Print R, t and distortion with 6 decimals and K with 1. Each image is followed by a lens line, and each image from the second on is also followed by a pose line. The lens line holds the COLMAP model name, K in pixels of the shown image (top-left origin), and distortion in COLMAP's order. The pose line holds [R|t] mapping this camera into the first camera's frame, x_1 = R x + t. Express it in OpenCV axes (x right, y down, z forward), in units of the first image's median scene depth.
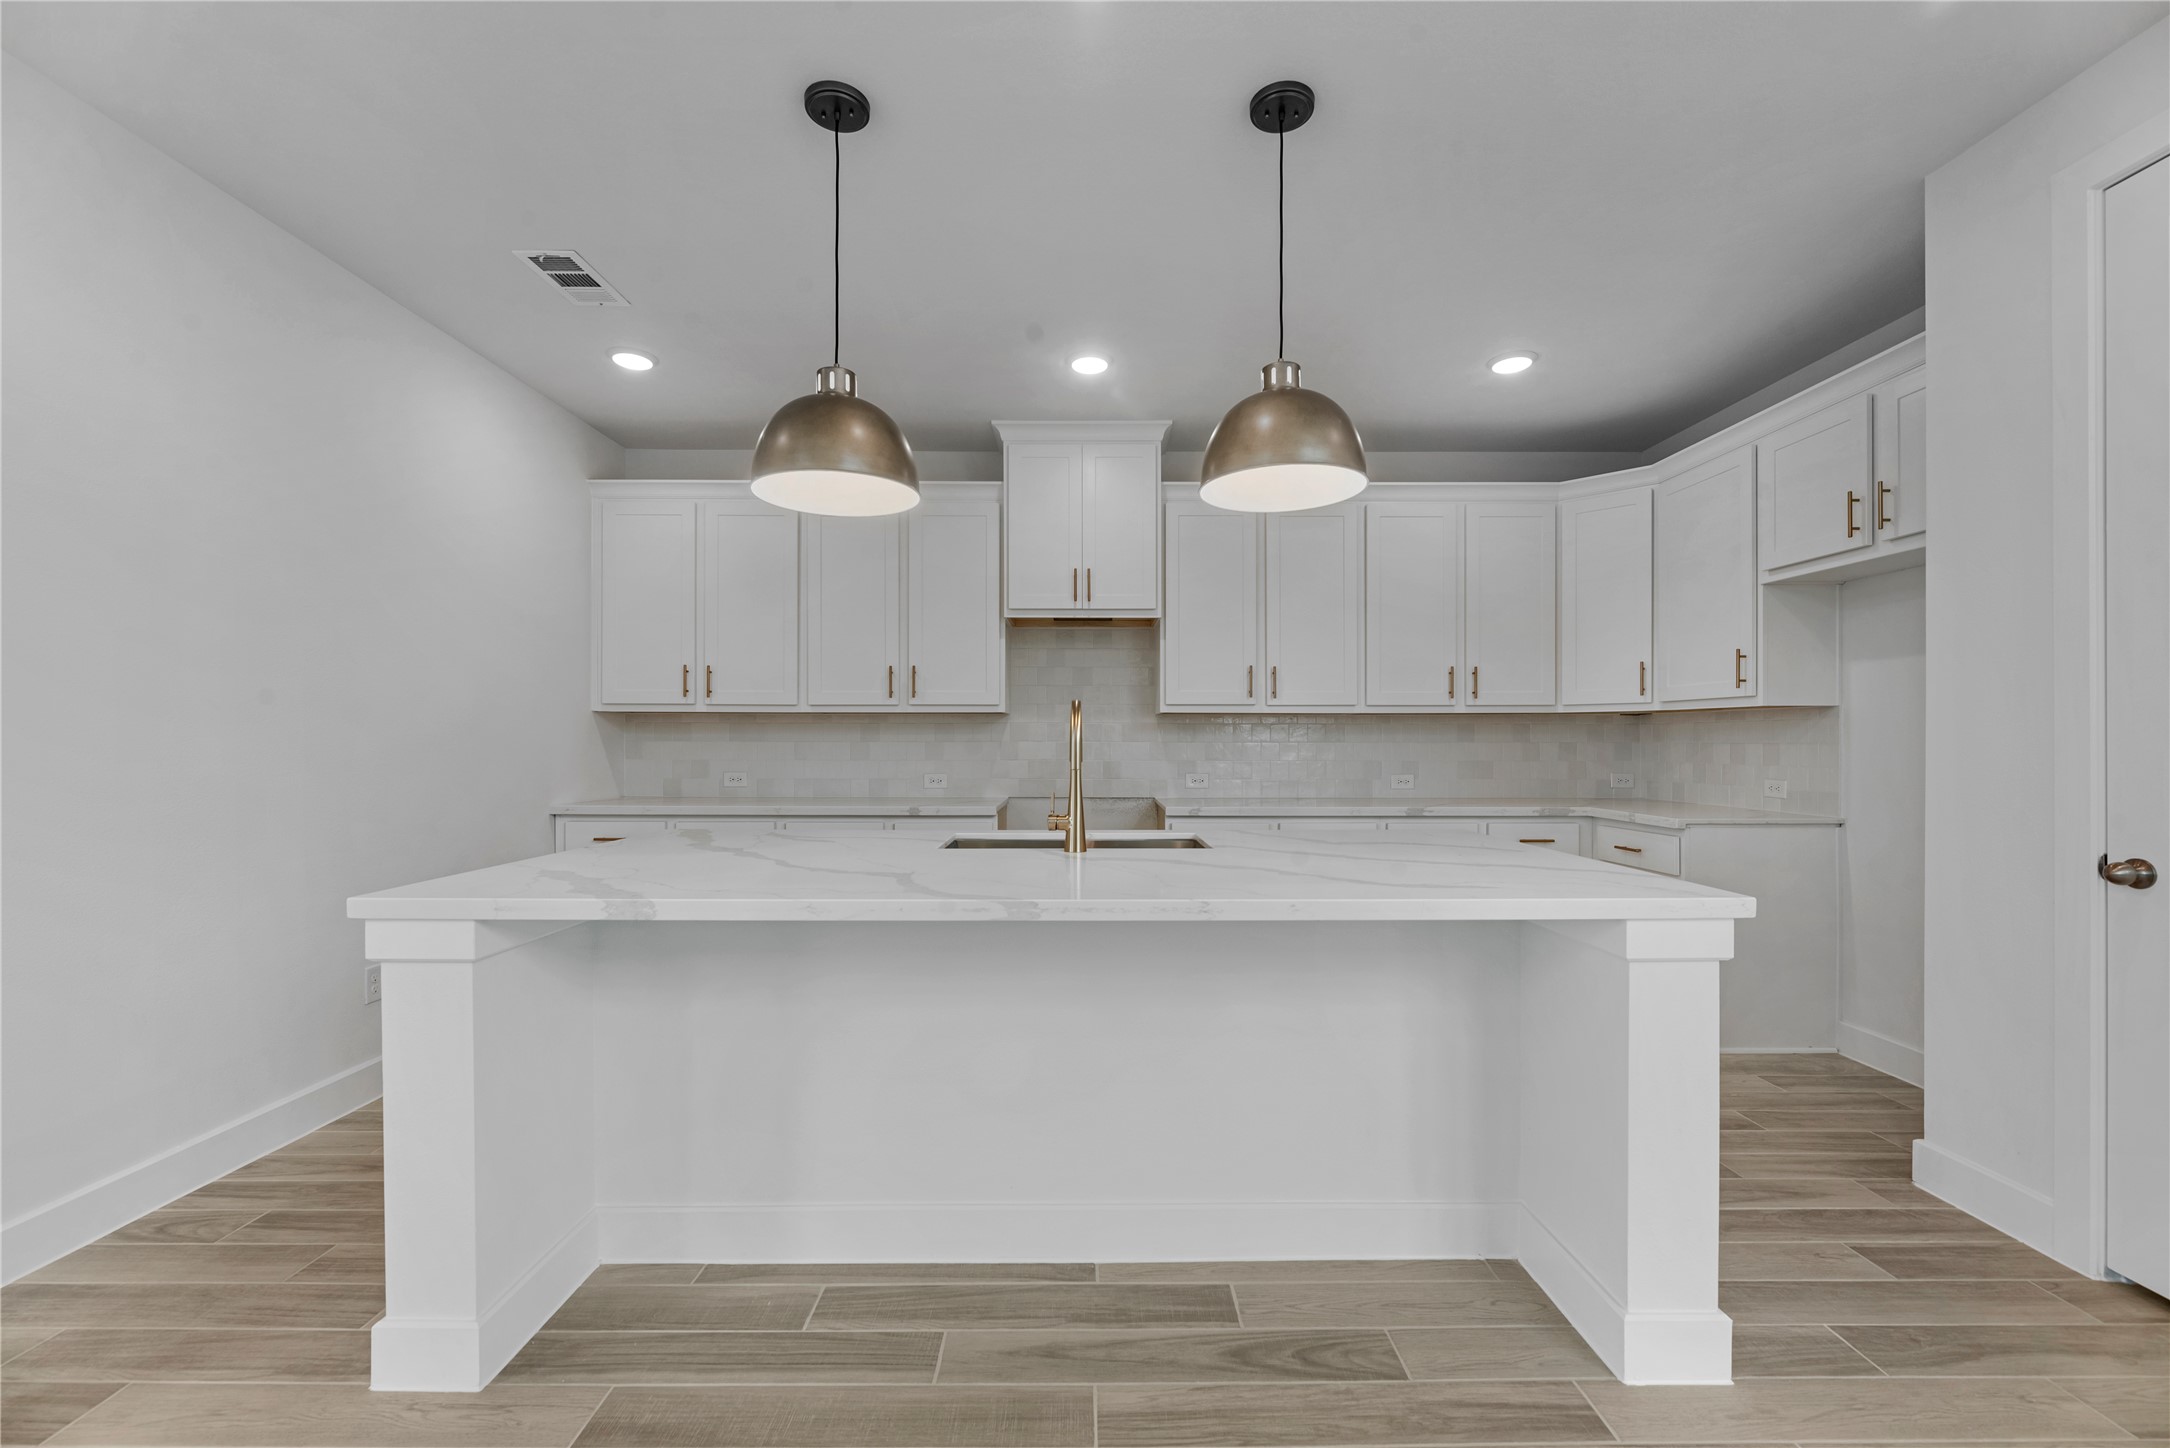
lens RADIAL K [[879.0, 0, 1079.1], [0, 879.0, 733.7], [0, 0, 1]] dist [-0.010812, 0.000160]
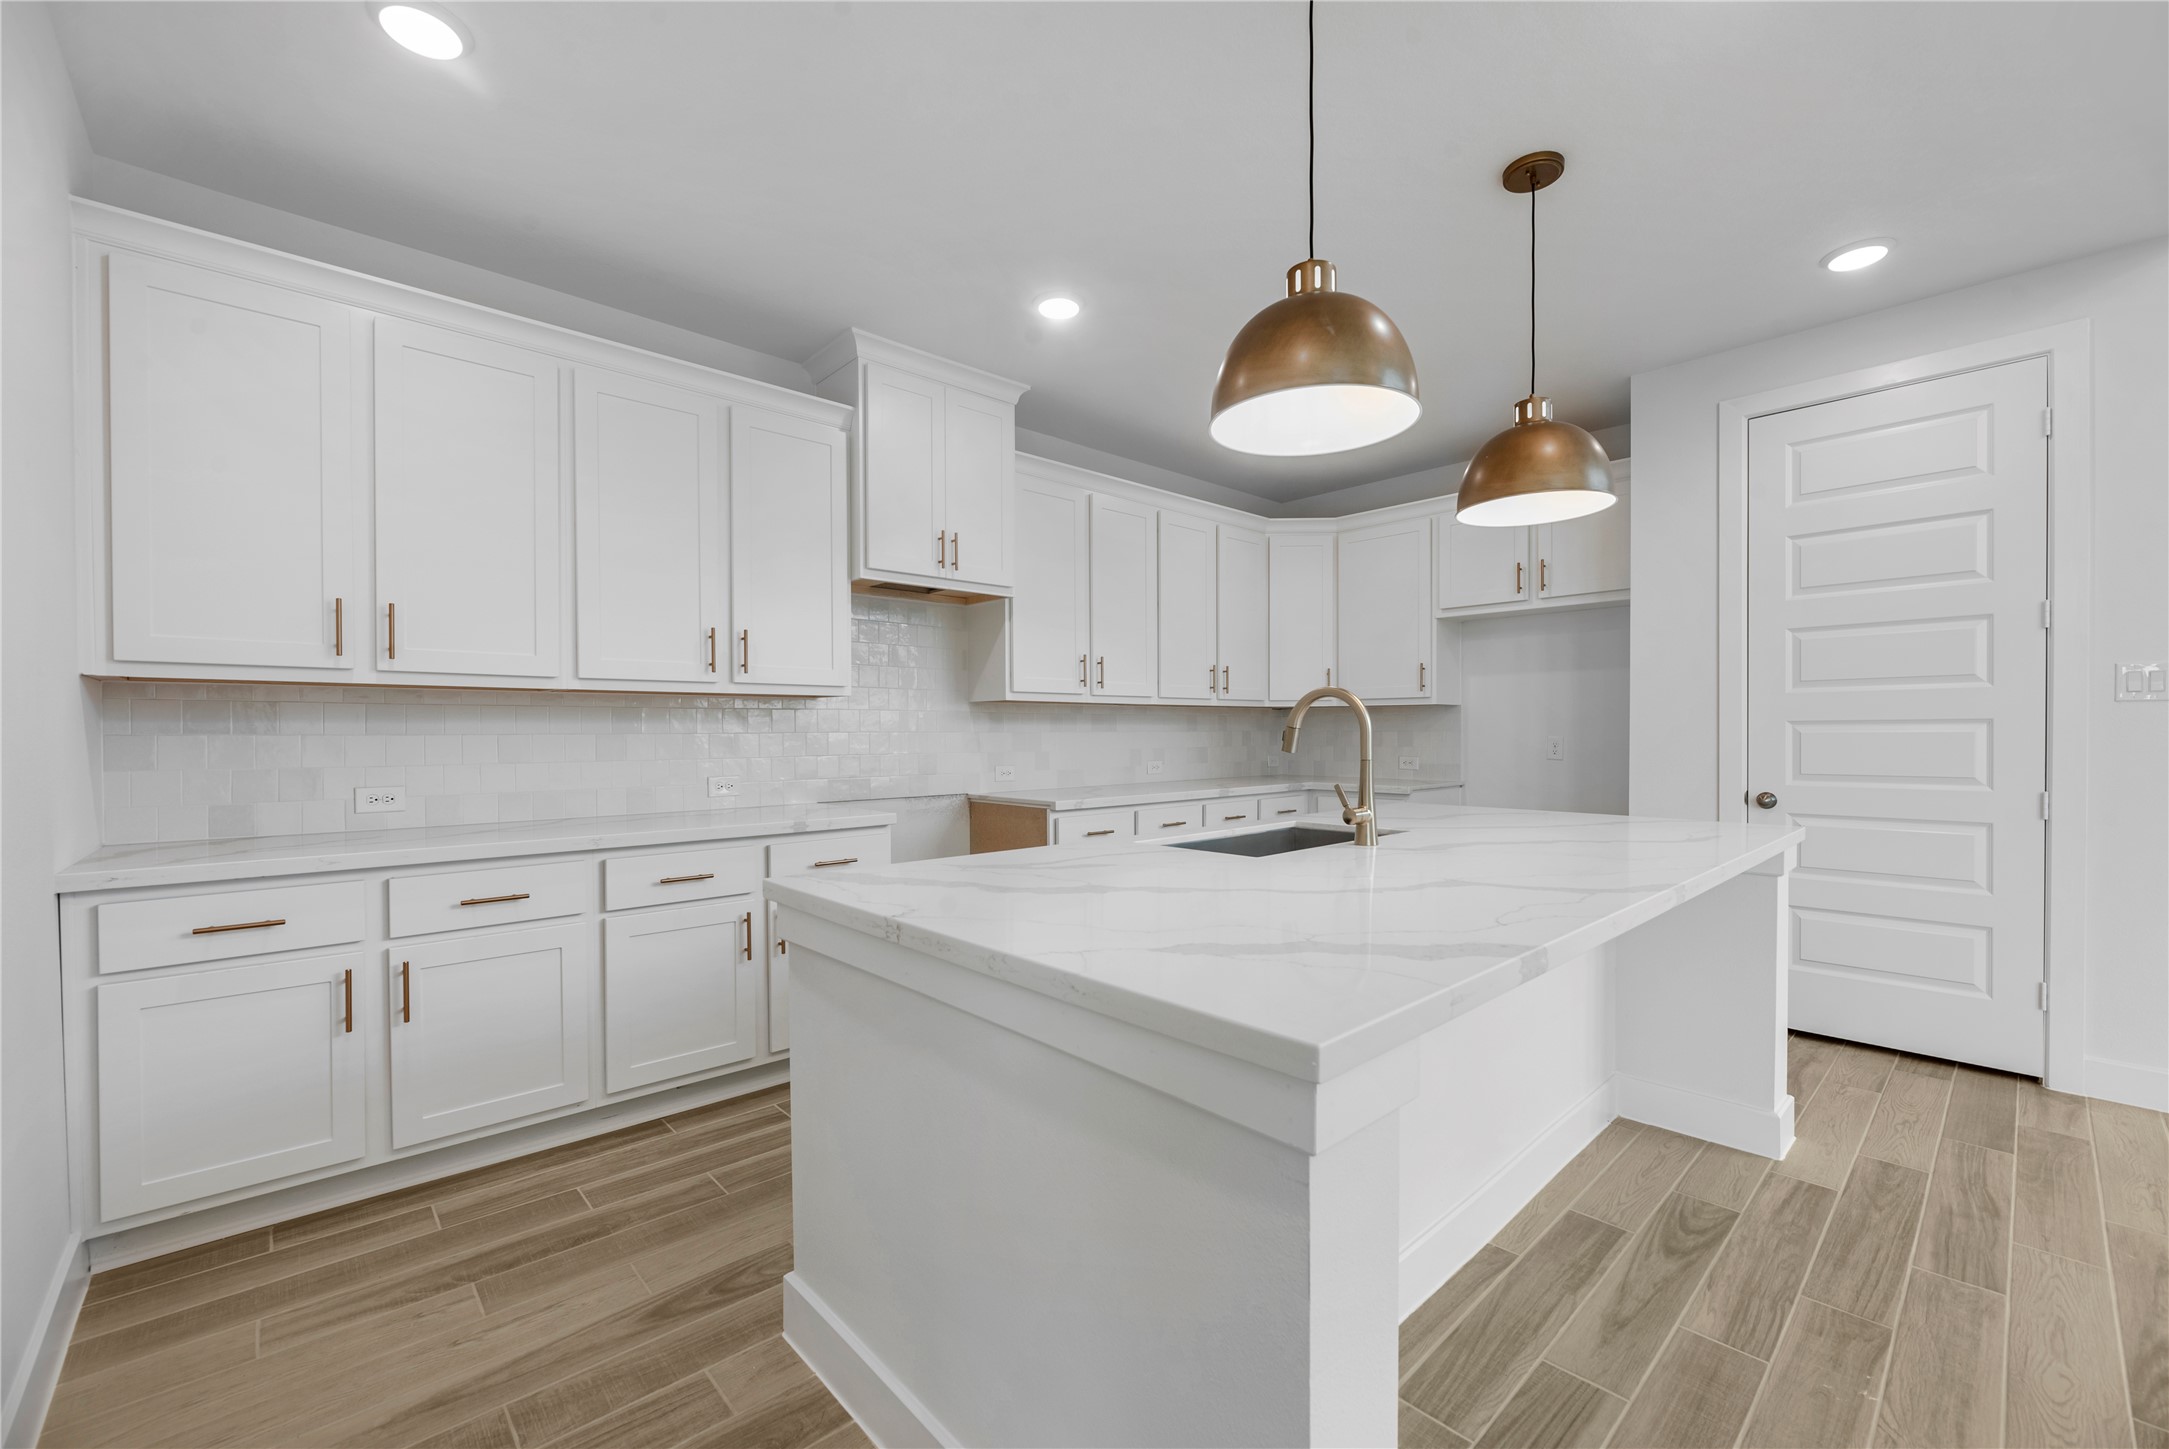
lens RADIAL K [[881.7, 0, 1088.8], [0, 881.7, 732.3], [0, 0, 1]] dist [-0.001663, -0.000223]
pose [[0.735640, -0.004218, 0.677360, -0.479393], [-0.001977, 0.999963, 0.008374, 0.001792], [-0.677370, -0.007499, 0.735604, 0.267414]]
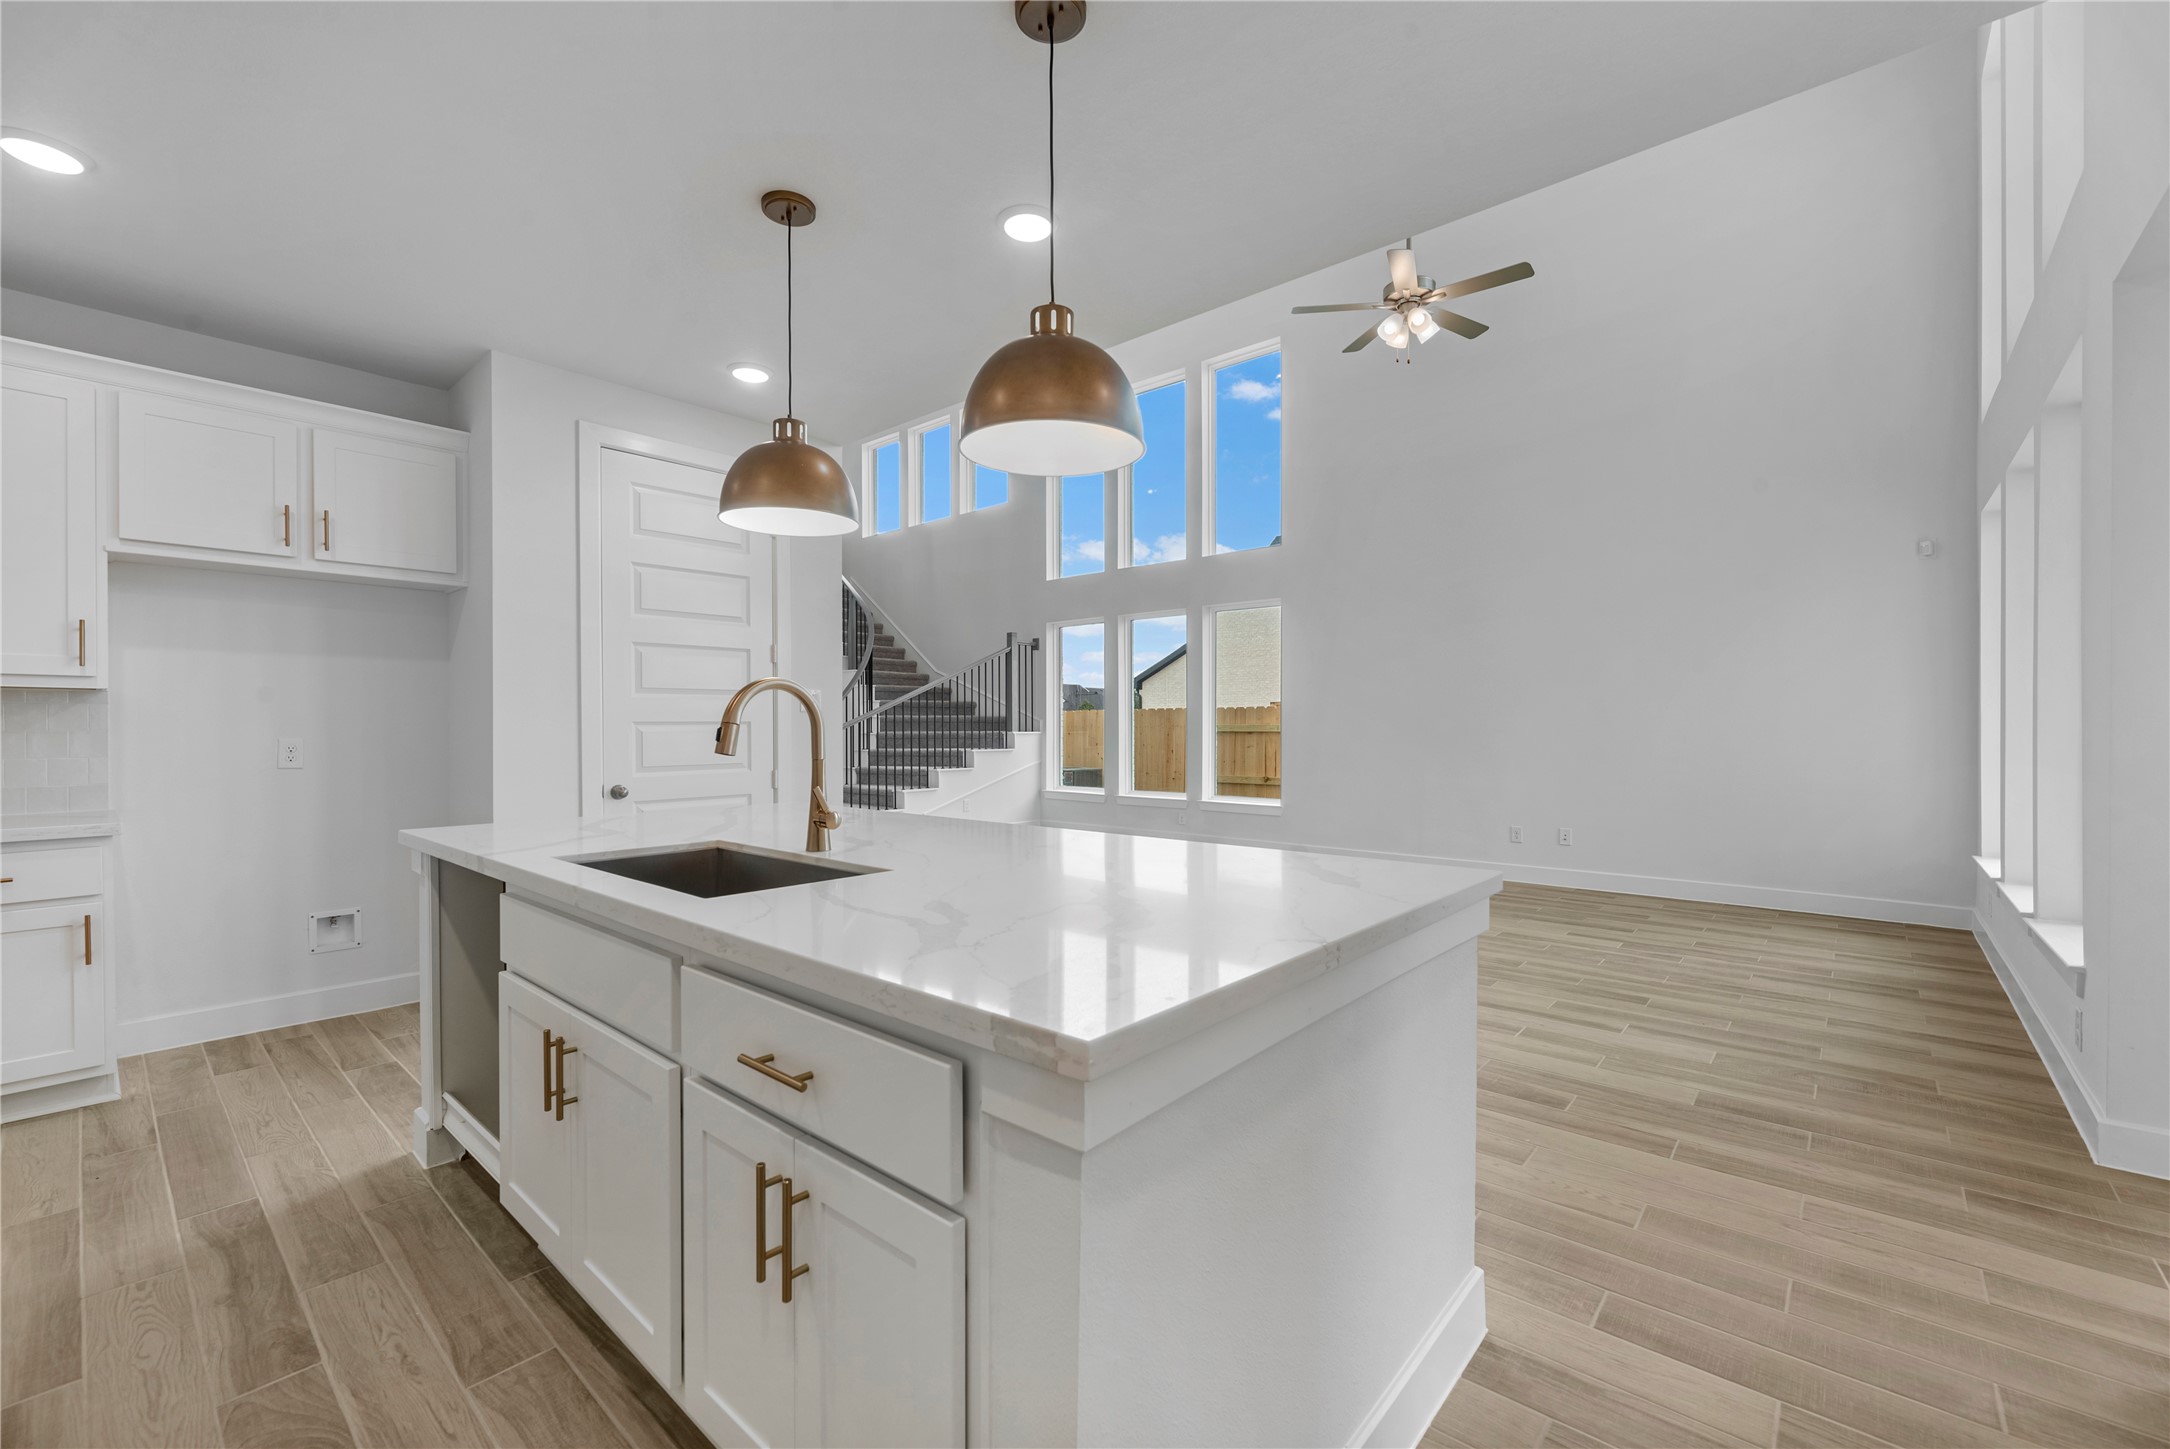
lens RADIAL K [[882.1, 0, 1089.3], [0, 882.1, 732.3], [0, 0, 1]] dist [-0.001663, -0.000223]
pose [[-0.744973, -0.000722, 0.667095, -0.444777], [-0.002582, 0.999995, -0.001801, 0.008392], [-0.667090, -0.003065, -0.744971, 0.805109]]
